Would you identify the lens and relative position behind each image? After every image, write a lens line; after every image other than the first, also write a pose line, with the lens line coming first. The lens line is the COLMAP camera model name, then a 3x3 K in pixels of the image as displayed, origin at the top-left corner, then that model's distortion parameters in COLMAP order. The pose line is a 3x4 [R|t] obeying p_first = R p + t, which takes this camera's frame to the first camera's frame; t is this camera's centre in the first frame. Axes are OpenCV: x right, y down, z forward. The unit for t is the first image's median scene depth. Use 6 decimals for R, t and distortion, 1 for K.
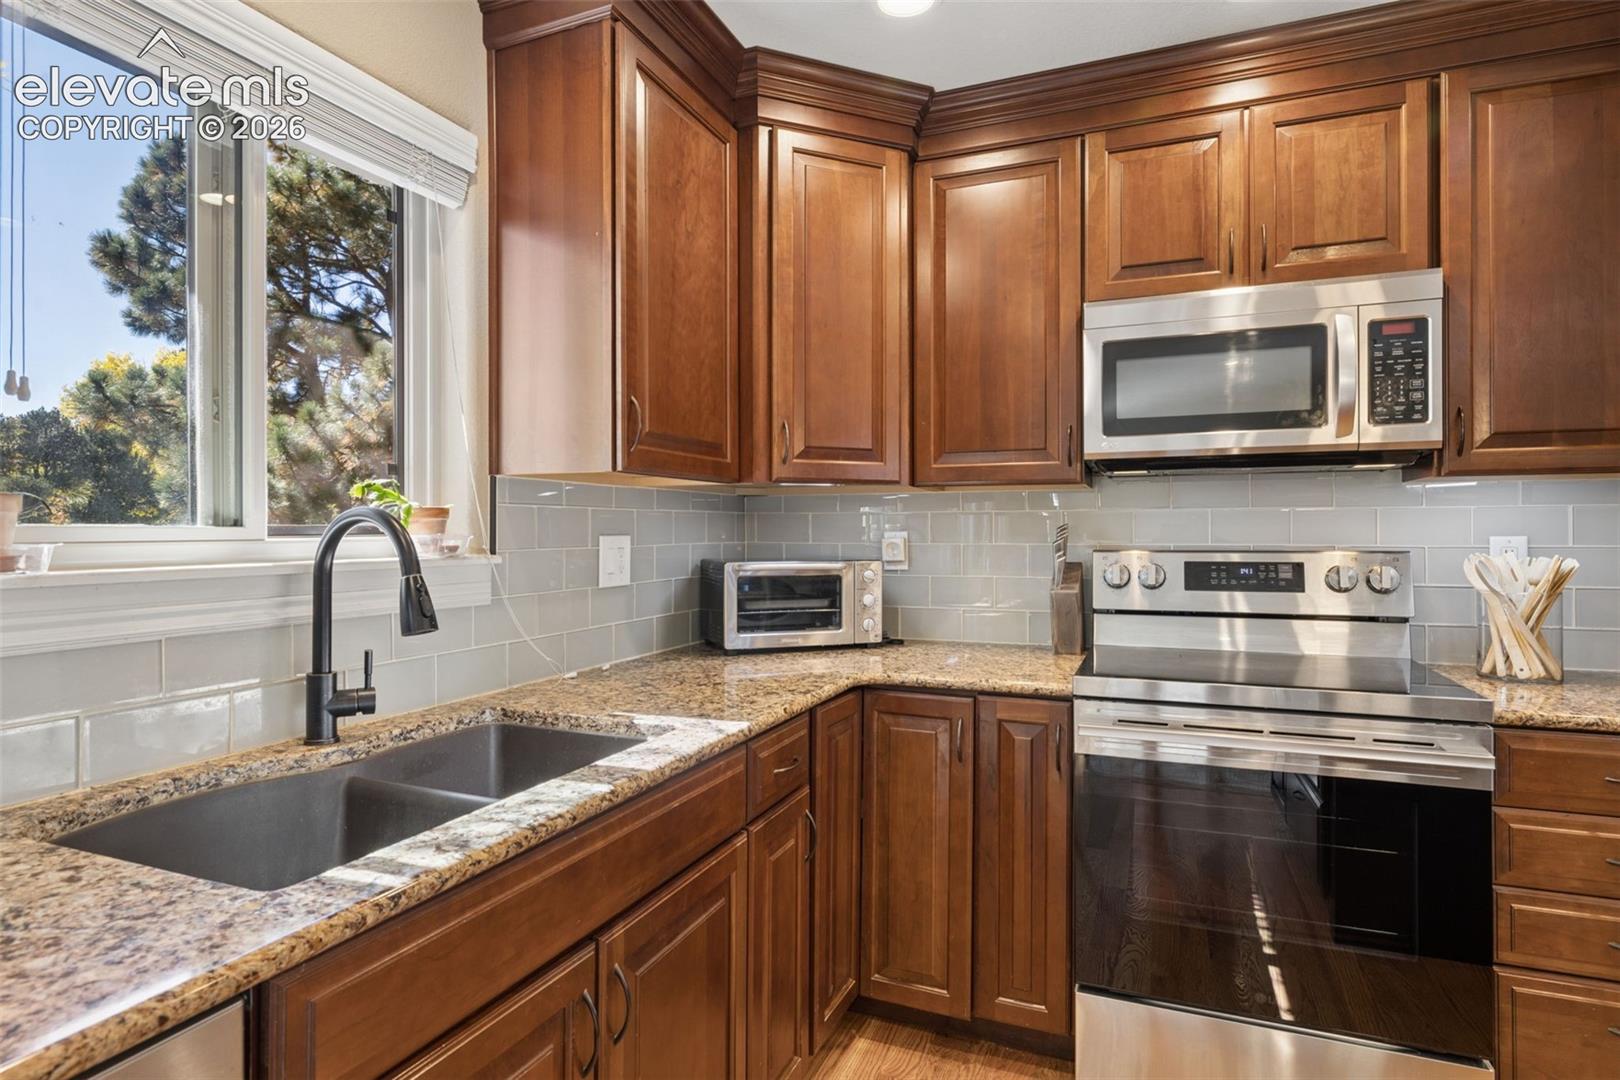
lens RADIAL K [[858.1, 0, 811.4], [0, 858.1, 523.7], [0, 0, 1]] dist [-0.001272, 0.000354]
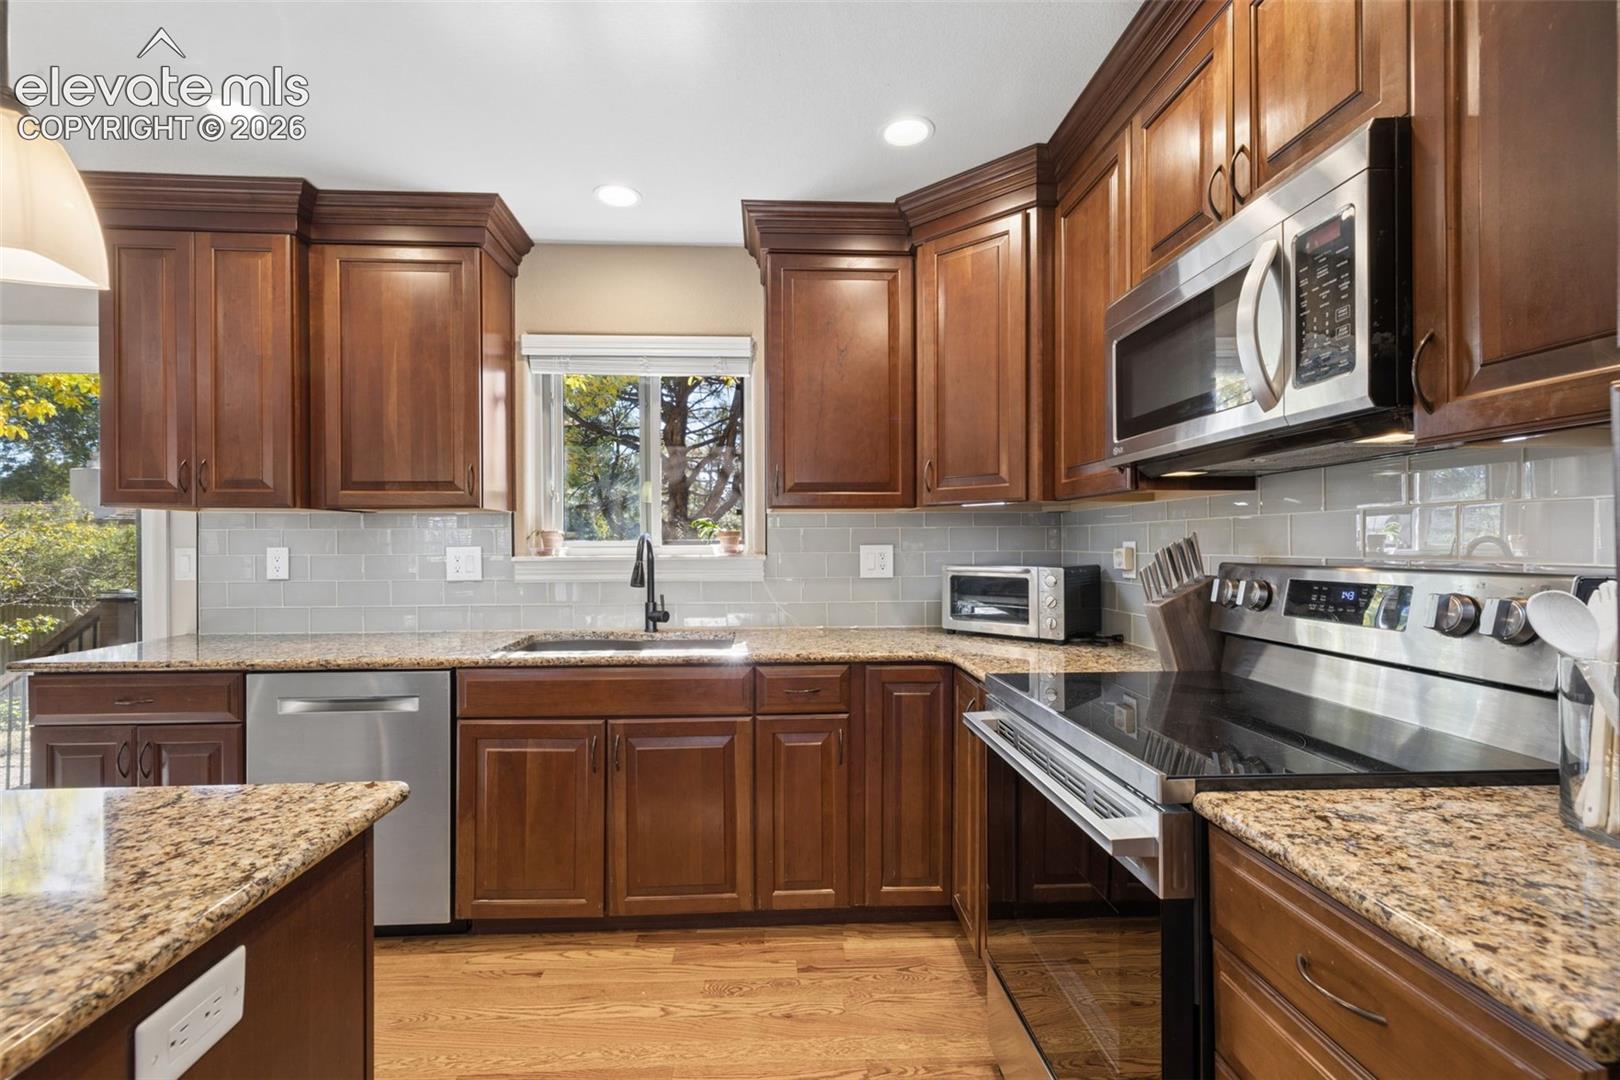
lens RADIAL K [[707.1, 0, 809.8], [0, 707.1, 539.6], [0, 0, 1]] dist [-0.001110, -0.000102]
pose [[0.431335, -0.005121, -0.902177, 0.942010], [0.010569, 0.999944, -0.000623, 0.004352], [0.902130, -0.009266, 0.431365, 0.372736]]
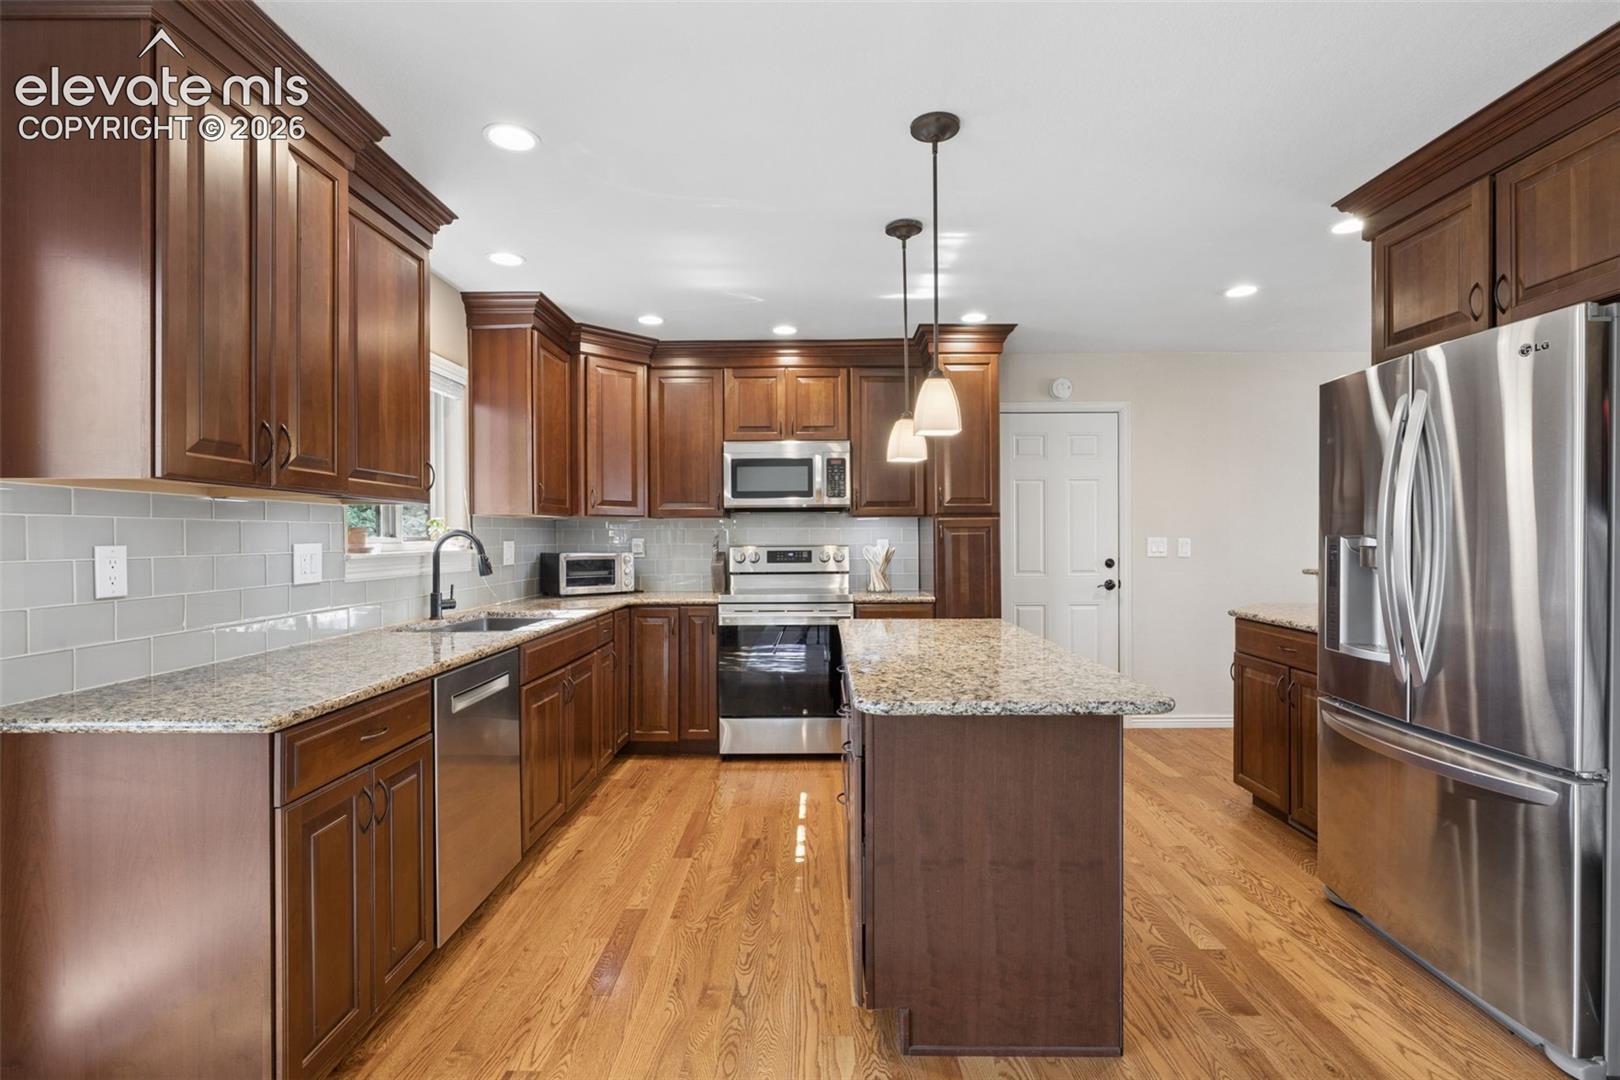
lens RADIAL K [[755.9, 0, 810.0], [0, 755.9, 540.0], [0, 0, 1]] dist [-0.000450, -0.000116]
pose [[0.929016, -0.004474, 0.370013, -0.246889], [0.000239, 0.999934, 0.011490, -0.010463], [-0.370040, -0.010586, 0.928956, -1.081444]]
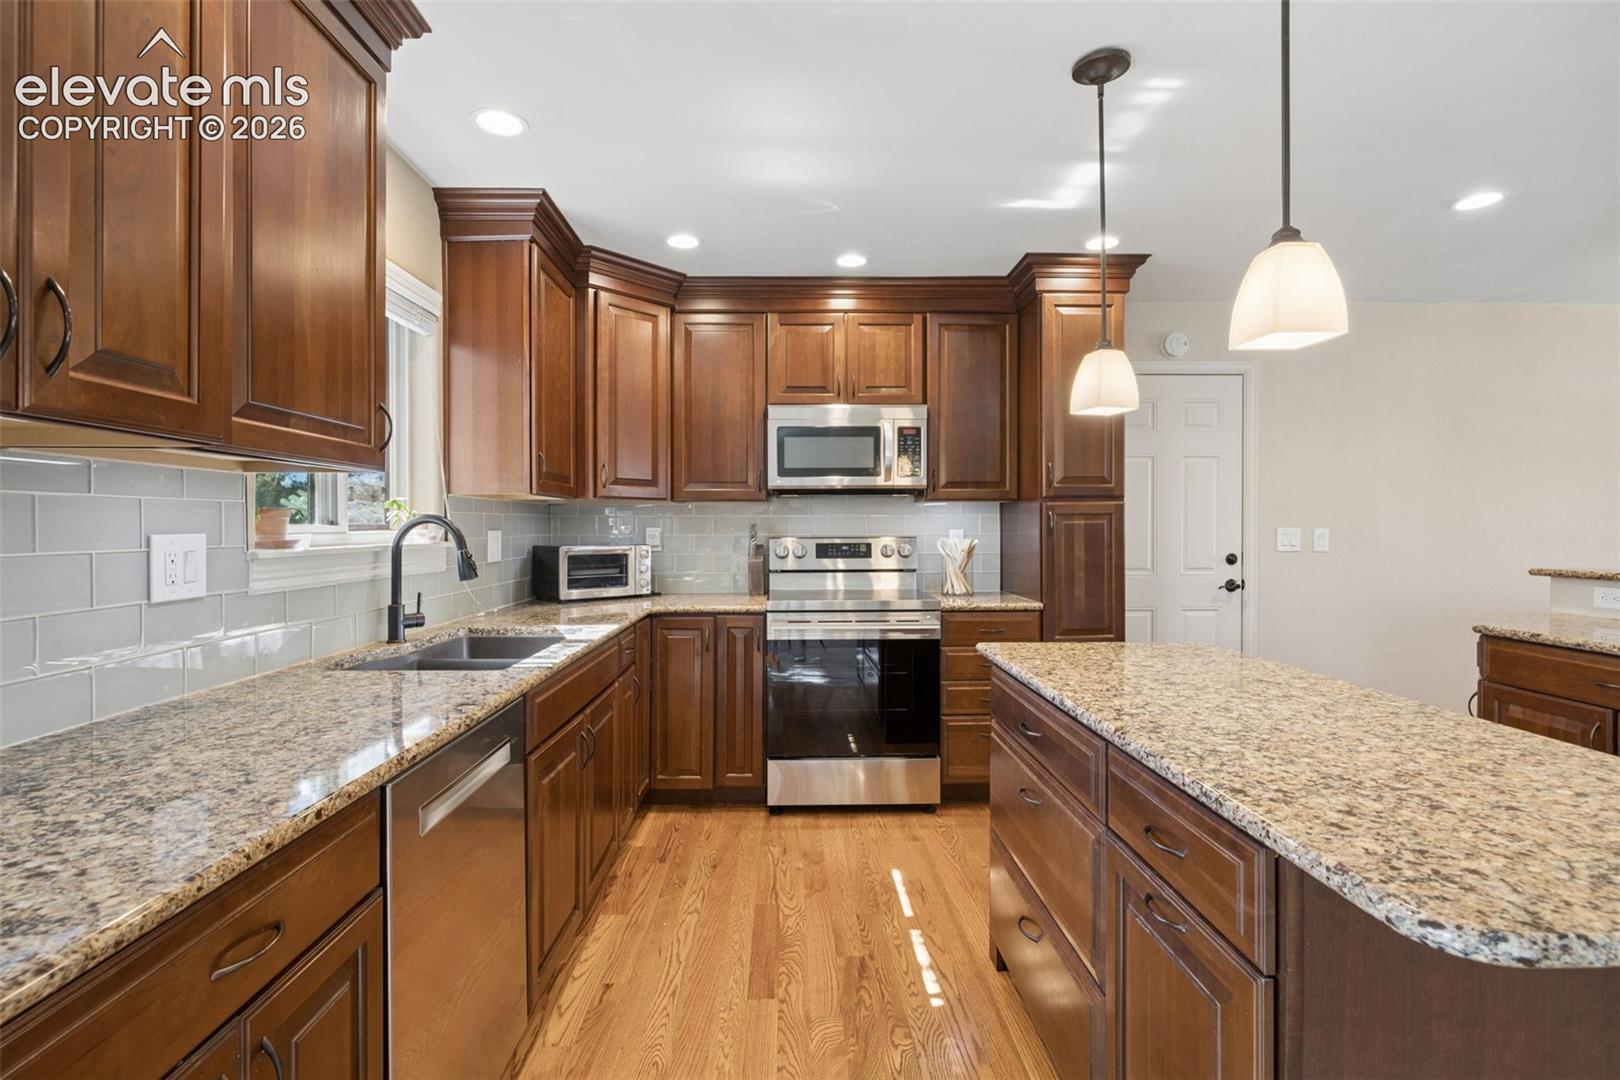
lens RADIAL K [[745.5, 0, 792.0], [0, 745.5, 528.2], [0, 0, 1]] dist [-0.003342, -0.000468]
pose [[0.920765, -0.001691, 0.390114, -0.281296], [-0.001969, 0.999958, 0.008980, -0.004164], [-0.390113, -0.009036, 0.920723, -0.544083]]
